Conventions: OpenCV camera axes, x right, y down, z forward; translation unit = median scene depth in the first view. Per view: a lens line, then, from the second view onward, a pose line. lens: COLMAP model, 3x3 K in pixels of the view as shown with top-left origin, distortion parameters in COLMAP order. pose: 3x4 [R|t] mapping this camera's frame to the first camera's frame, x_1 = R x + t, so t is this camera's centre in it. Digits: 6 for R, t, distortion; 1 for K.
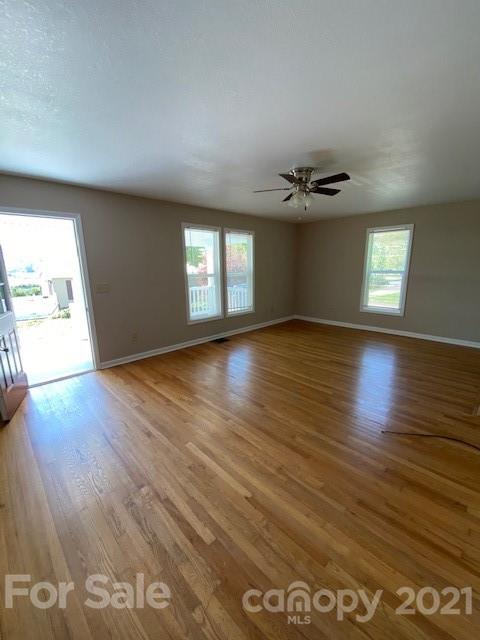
lens RADIAL K [[261.0, 0, 240.0], [0, 261.0, 320.0], [0, 0, 1]] dist [0.029361, -0.027349]
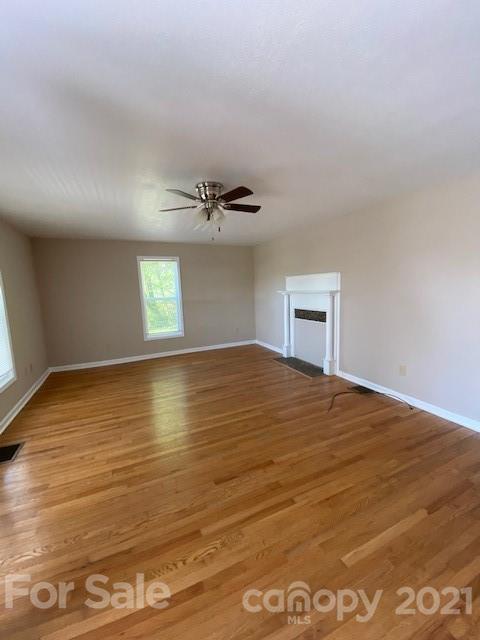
lens RADIAL K [[261.0, 0, 240.0], [0, 261.0, 320.0], [0, 0, 1]] dist [0.029361, -0.027349]
pose [[0.328031, -0.122116, 0.936741, -0.596631], [0.227865, 0.972558, 0.046990, -0.141033], [-0.916773, 0.198036, 0.346855, 0.664750]]
